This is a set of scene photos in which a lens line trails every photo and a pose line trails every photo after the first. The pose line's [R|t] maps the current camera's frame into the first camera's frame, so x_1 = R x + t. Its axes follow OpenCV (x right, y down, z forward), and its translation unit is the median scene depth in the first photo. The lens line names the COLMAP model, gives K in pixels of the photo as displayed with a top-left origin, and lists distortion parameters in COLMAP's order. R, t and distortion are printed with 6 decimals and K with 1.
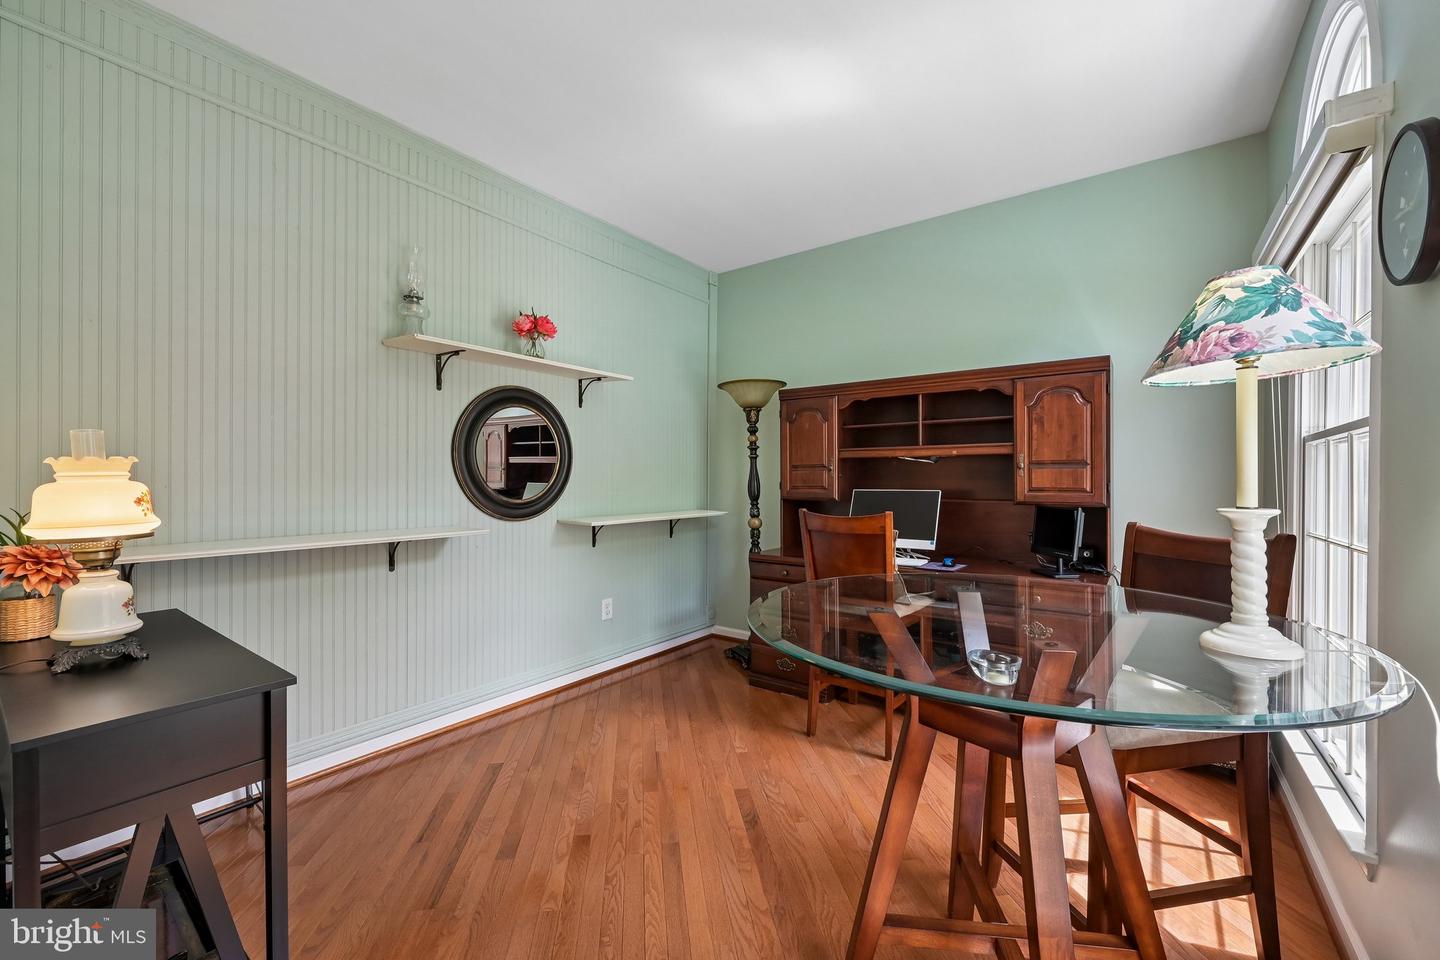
lens RADIAL K [[577.7, 0, 718.1], [0, 577.7, 486.6], [0, 0, 1]] dist [-0.001326, 0.000808]
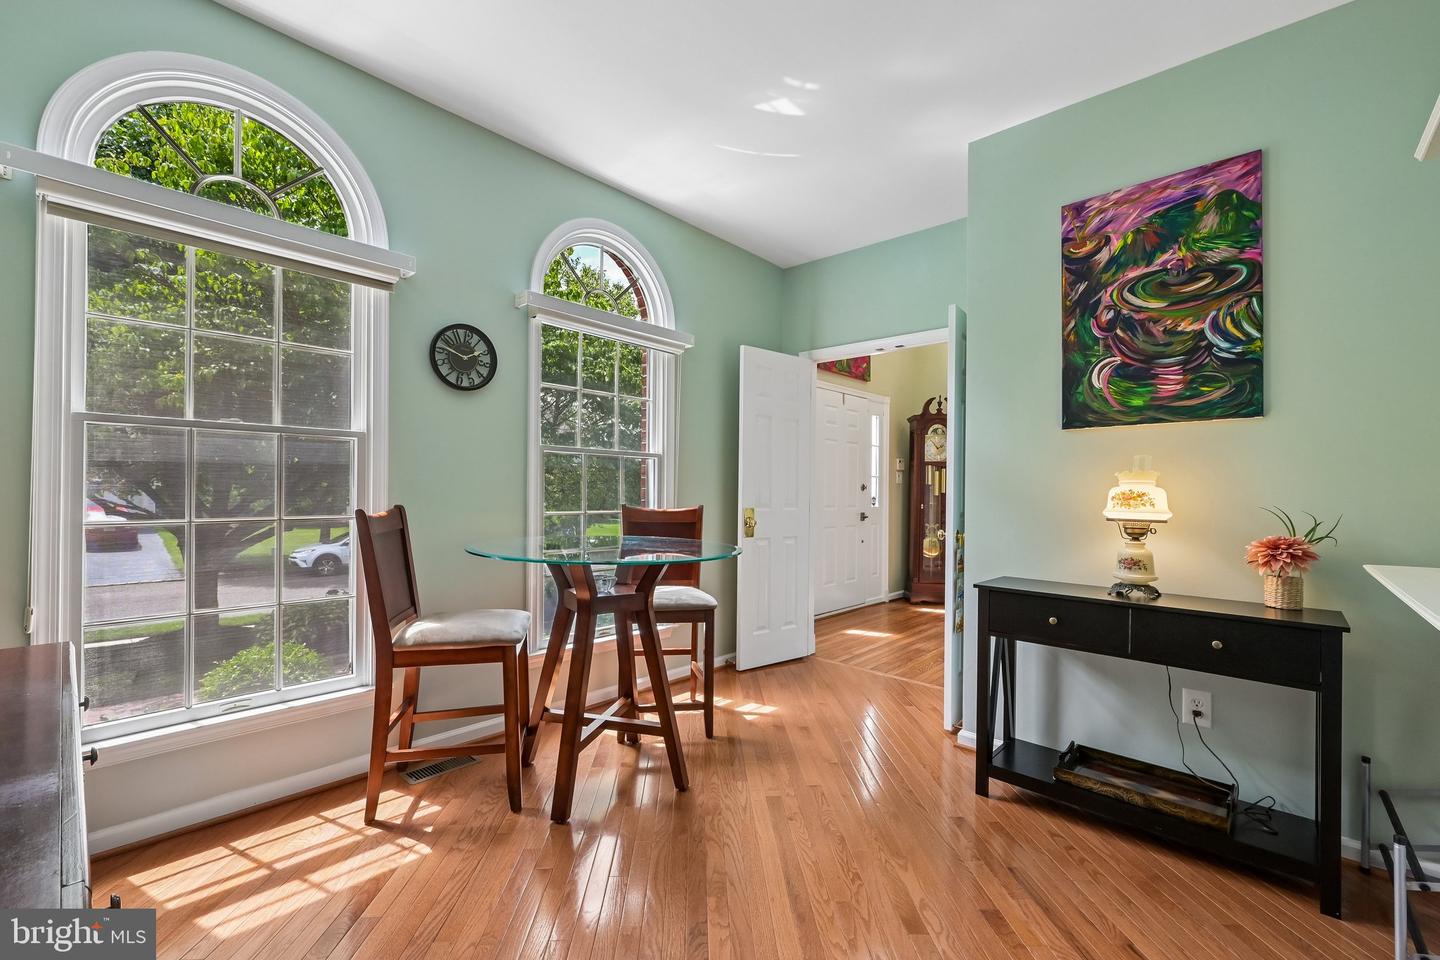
lens RADIAL K [[577.7, 0, 717.7], [0, 577.7, 487.0], [0, 0, 1]] dist [-0.001326, 0.000808]
pose [[-0.994893, -0.016513, 0.099578, -0.034493], [-0.017074, 0.999843, -0.004792, 0.010300], [-0.099483, -0.006468, -0.995018, 1.852324]]
